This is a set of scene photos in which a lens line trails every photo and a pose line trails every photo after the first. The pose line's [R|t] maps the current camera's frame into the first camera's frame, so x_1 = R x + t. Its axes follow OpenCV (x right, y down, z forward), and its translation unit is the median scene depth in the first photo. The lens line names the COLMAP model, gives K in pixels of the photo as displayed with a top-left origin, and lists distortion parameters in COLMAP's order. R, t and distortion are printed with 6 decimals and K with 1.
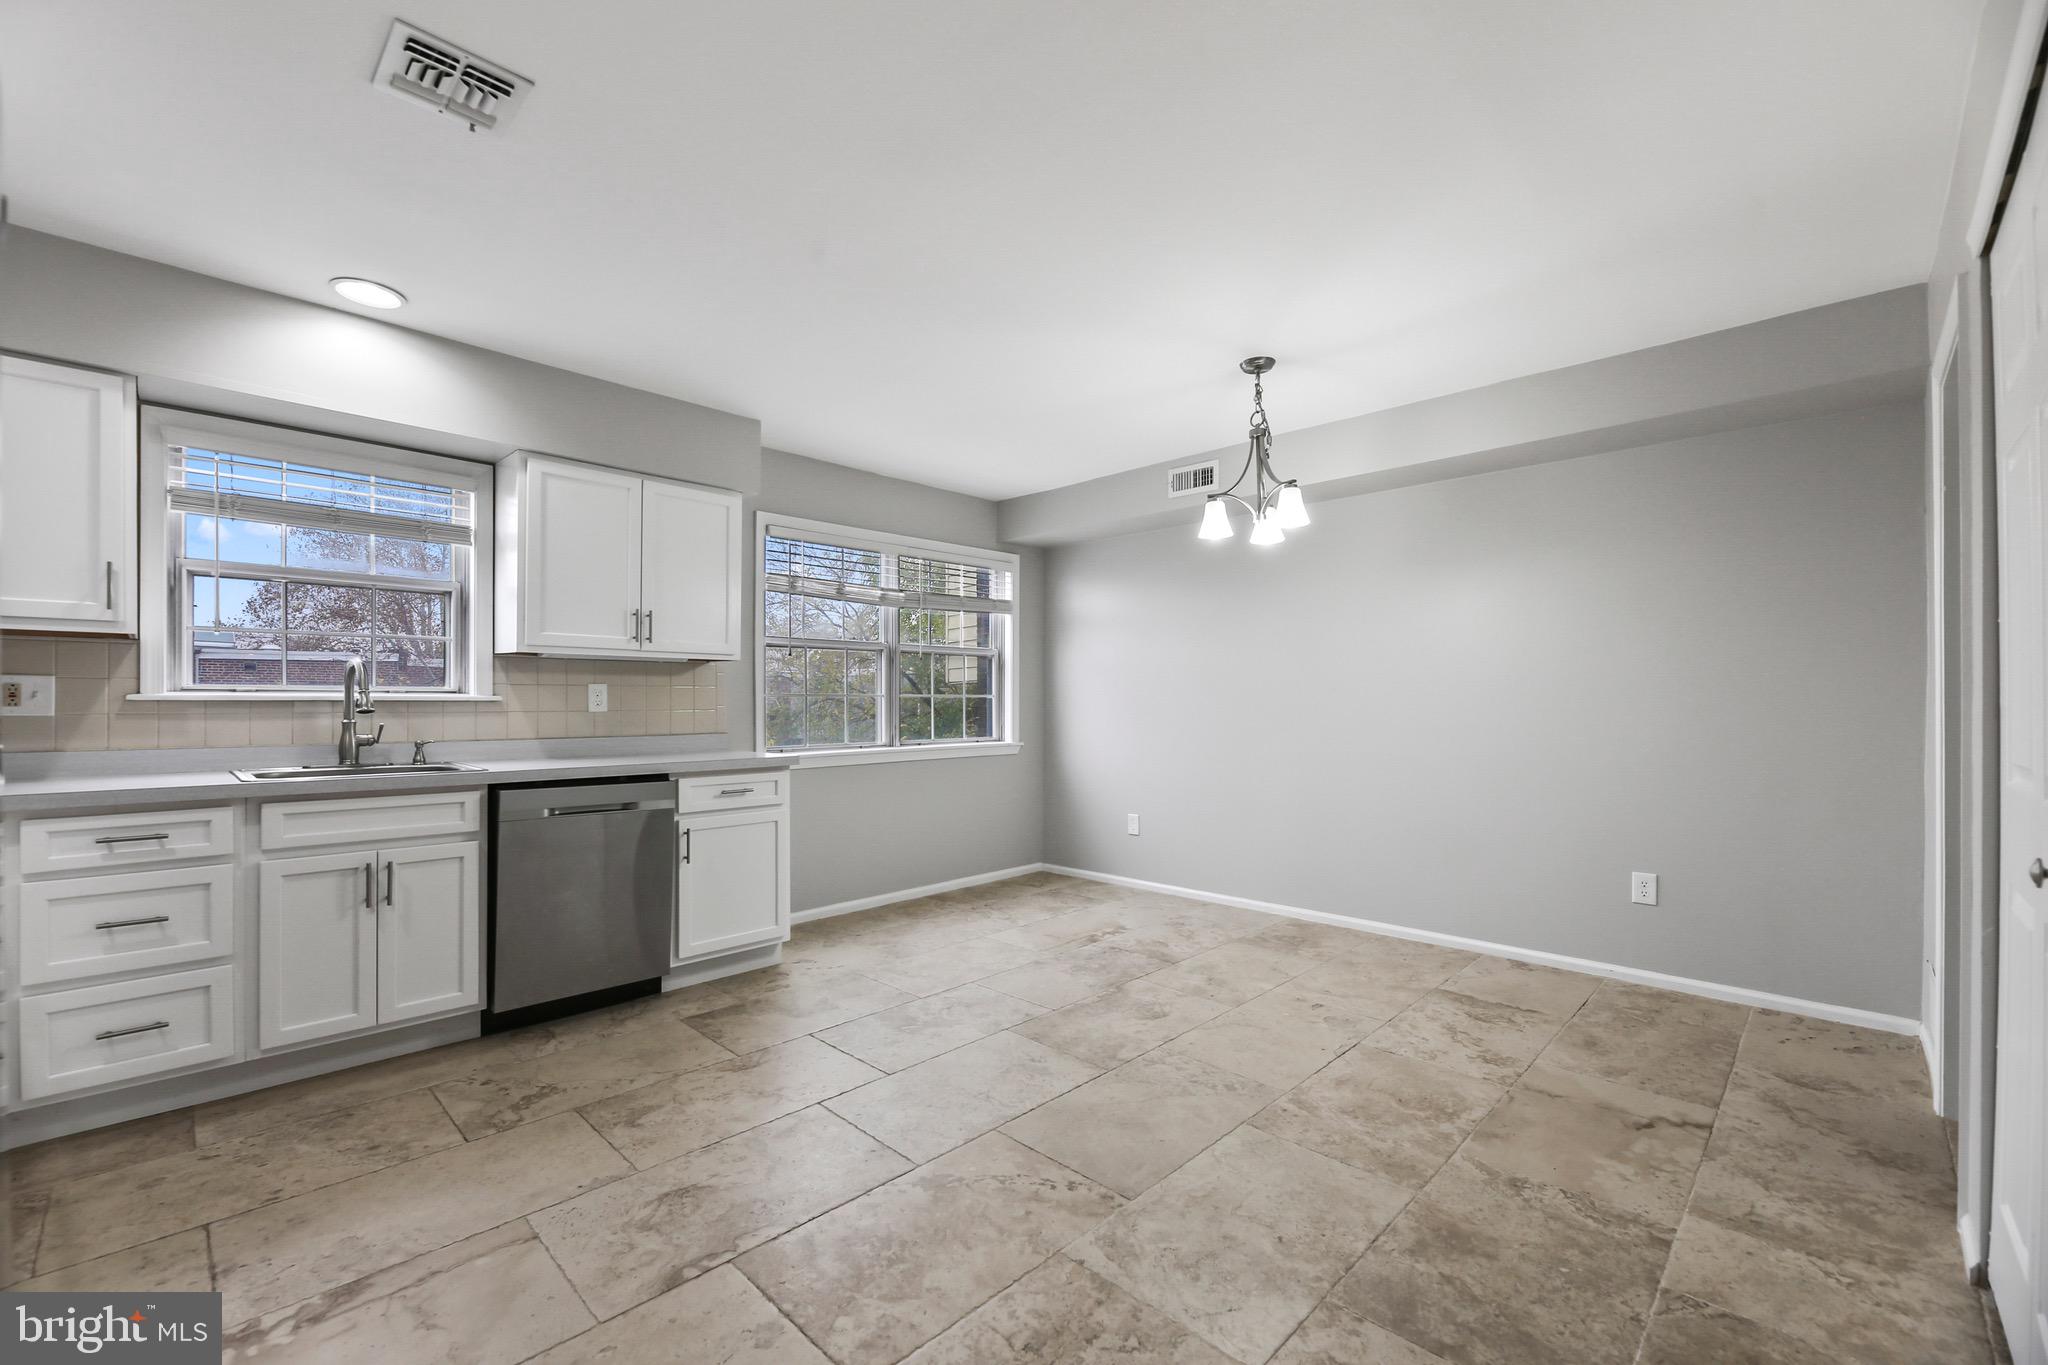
lens RADIAL K [[846.5, 0, 1018.5], [0, 846.5, 689.4], [0, 0, 1]] dist [0.002806, -0.005426]
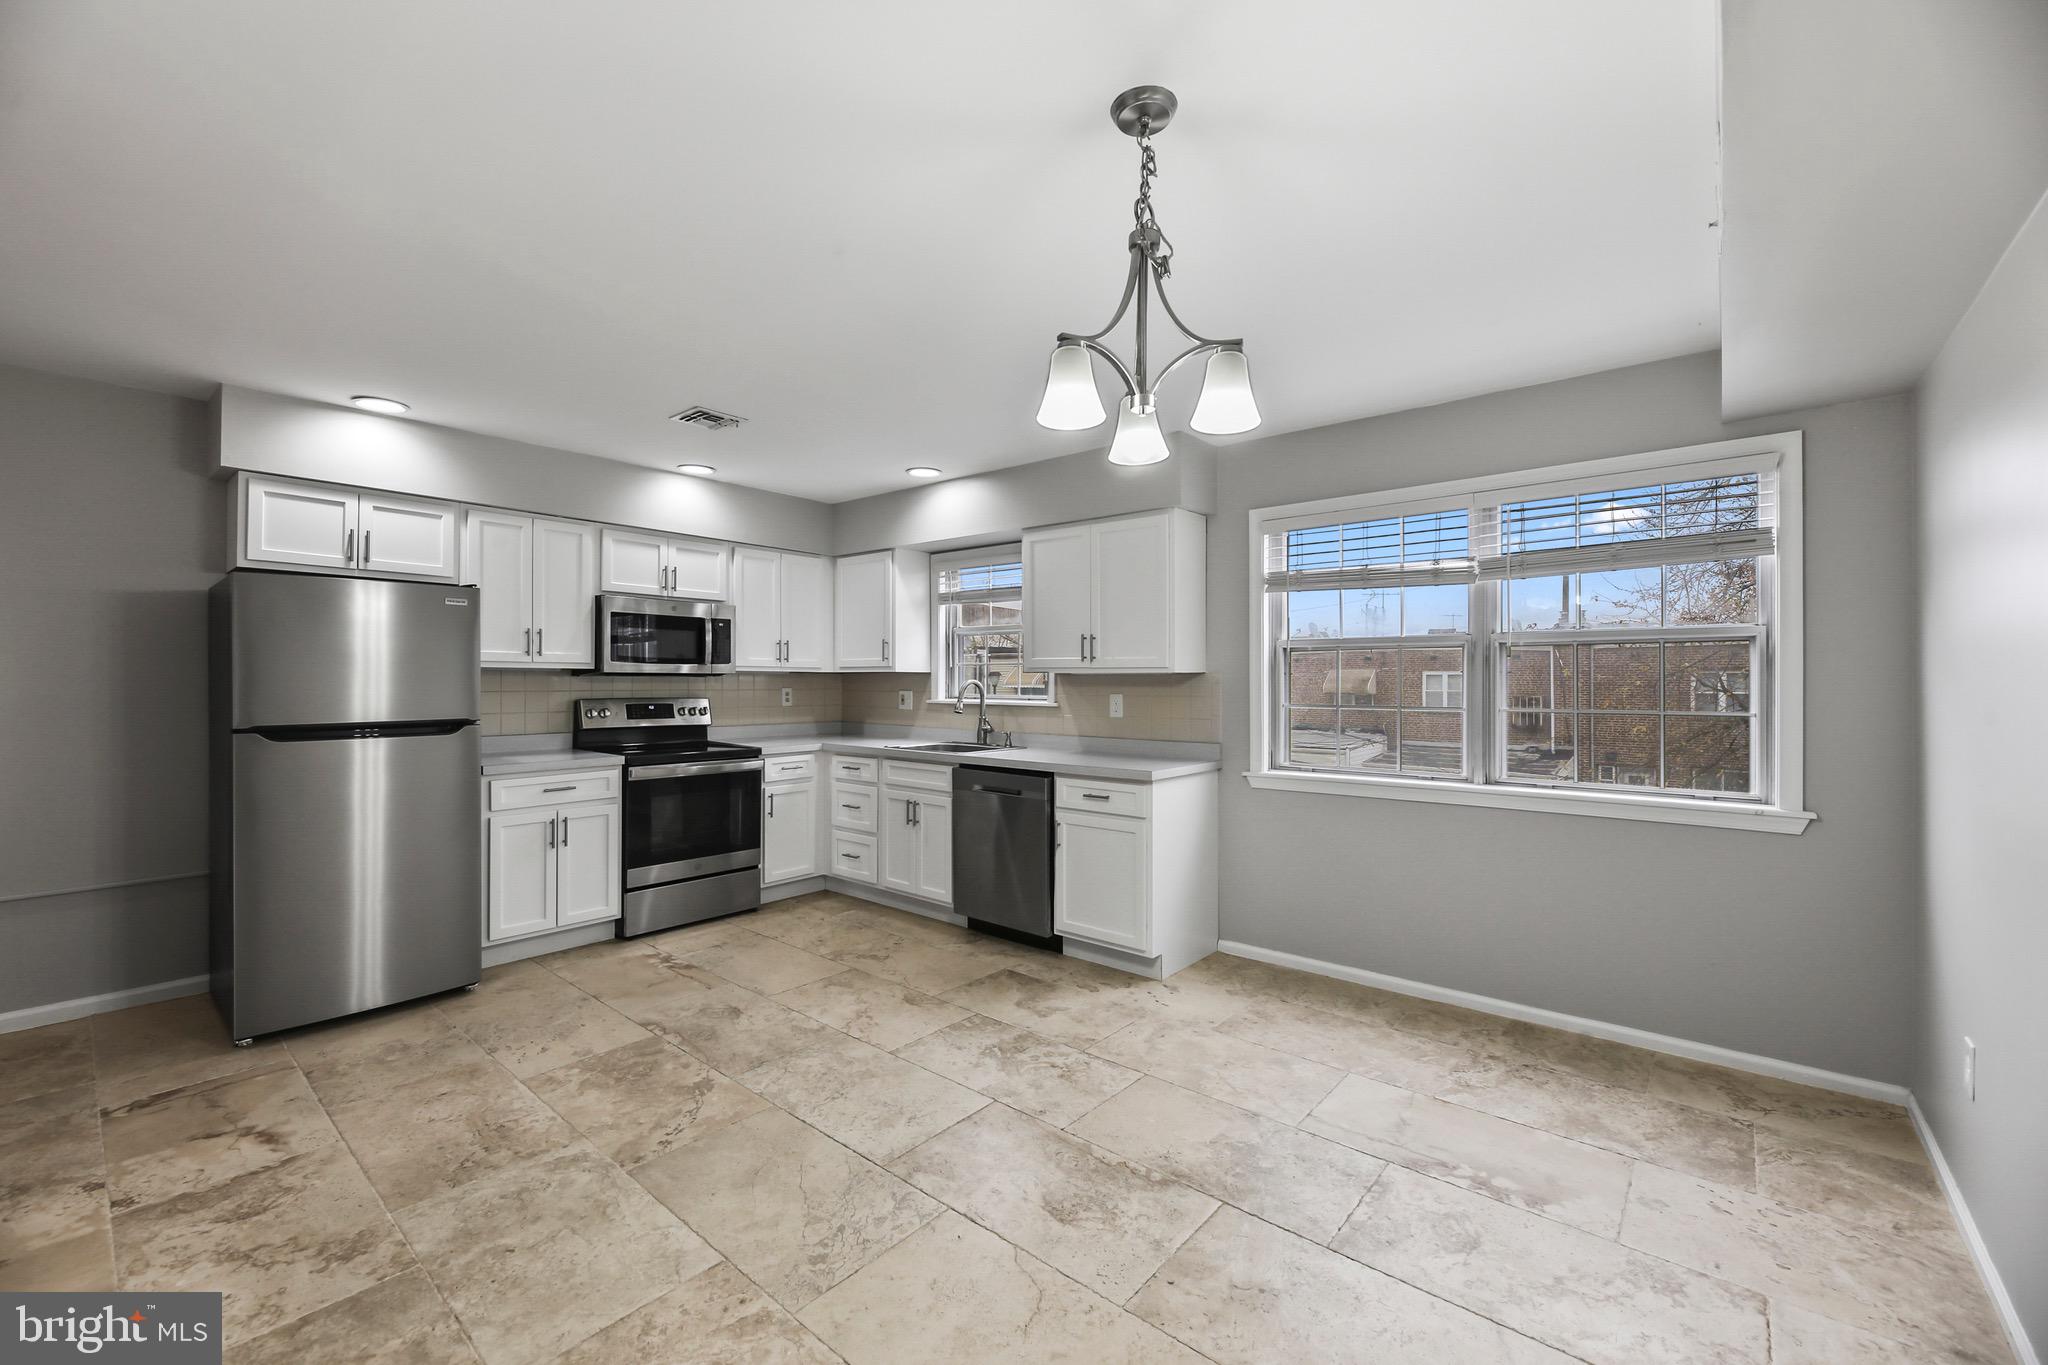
lens RADIAL K [[846.5, 0, 1018.5], [0, 846.5, 689.4], [0, 0, 1]] dist [0.002806, -0.005426]
pose [[0.056926, 0.010906, -0.998319, 0.927798], [0.011157, 0.999871, 0.011559, -0.038217], [0.998316, -0.011796, 0.056797, 1.054102]]
